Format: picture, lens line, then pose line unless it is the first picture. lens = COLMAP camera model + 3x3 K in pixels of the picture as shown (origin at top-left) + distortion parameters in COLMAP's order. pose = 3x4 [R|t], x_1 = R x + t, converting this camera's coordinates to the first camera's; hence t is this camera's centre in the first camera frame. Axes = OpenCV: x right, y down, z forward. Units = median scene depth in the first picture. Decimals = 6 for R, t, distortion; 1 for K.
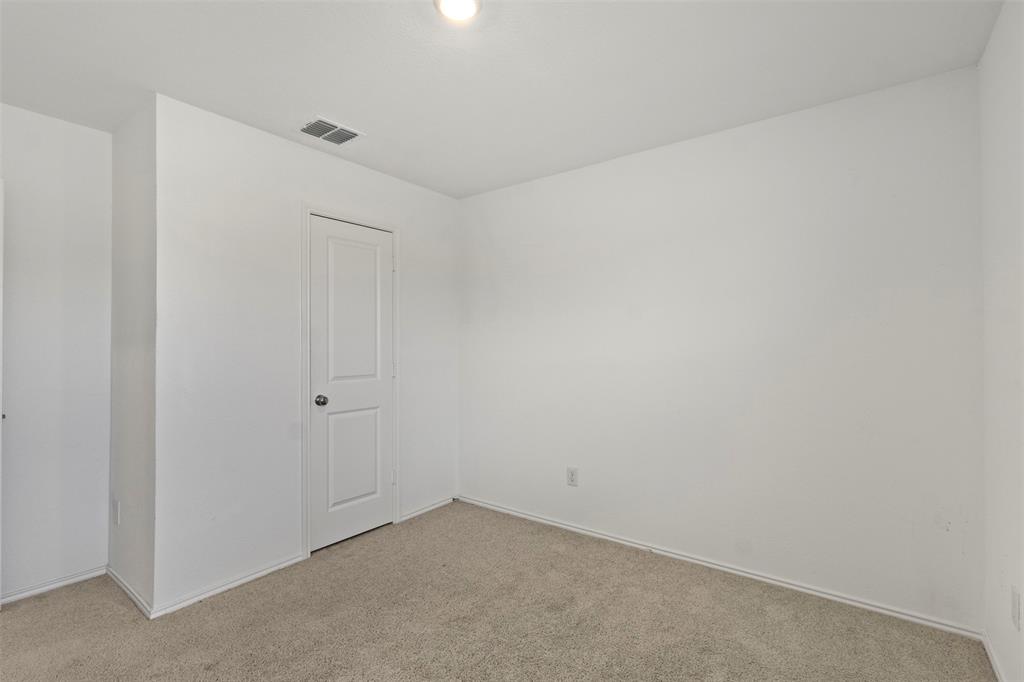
lens RADIAL K [[474.0, 0, 510.2], [0, 474.0, 338.4], [0, 0, 1]] dist [0.001613, -0.000290]
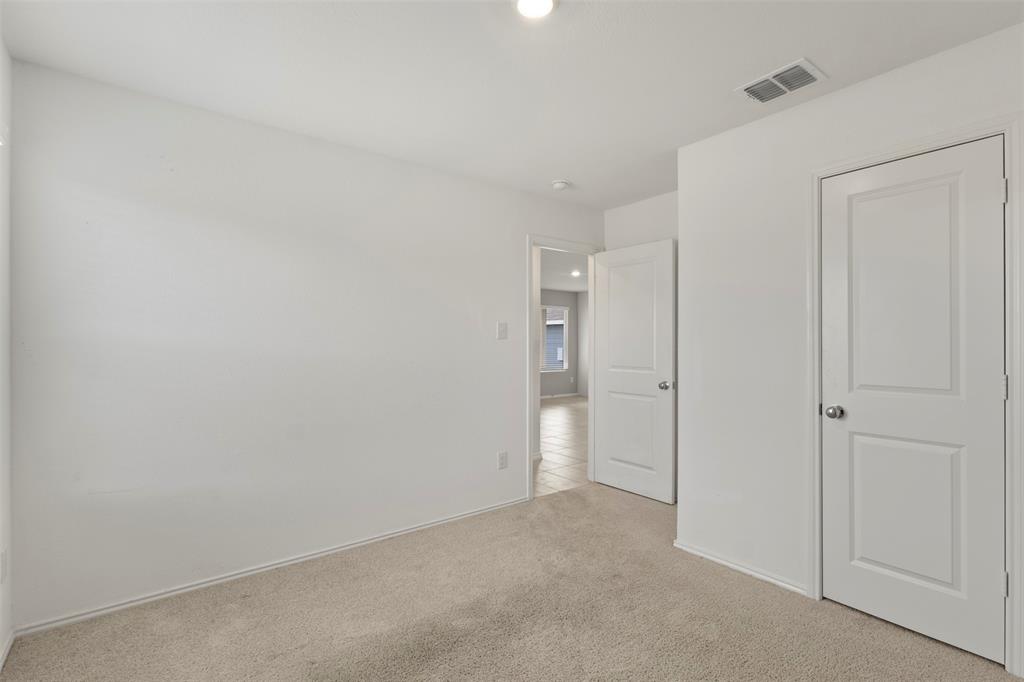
lens RADIAL K [[474.0, 0, 512.8], [0, 474.0, 341.3], [0, 0, 1]] dist [0.001613, -0.000290]
pose [[-0.259227, -0.007921, -0.965784, 0.485134], [-0.000915, 0.999968, -0.007956, 0.021940], [0.965816, -0.001179, -0.259226, 0.680110]]
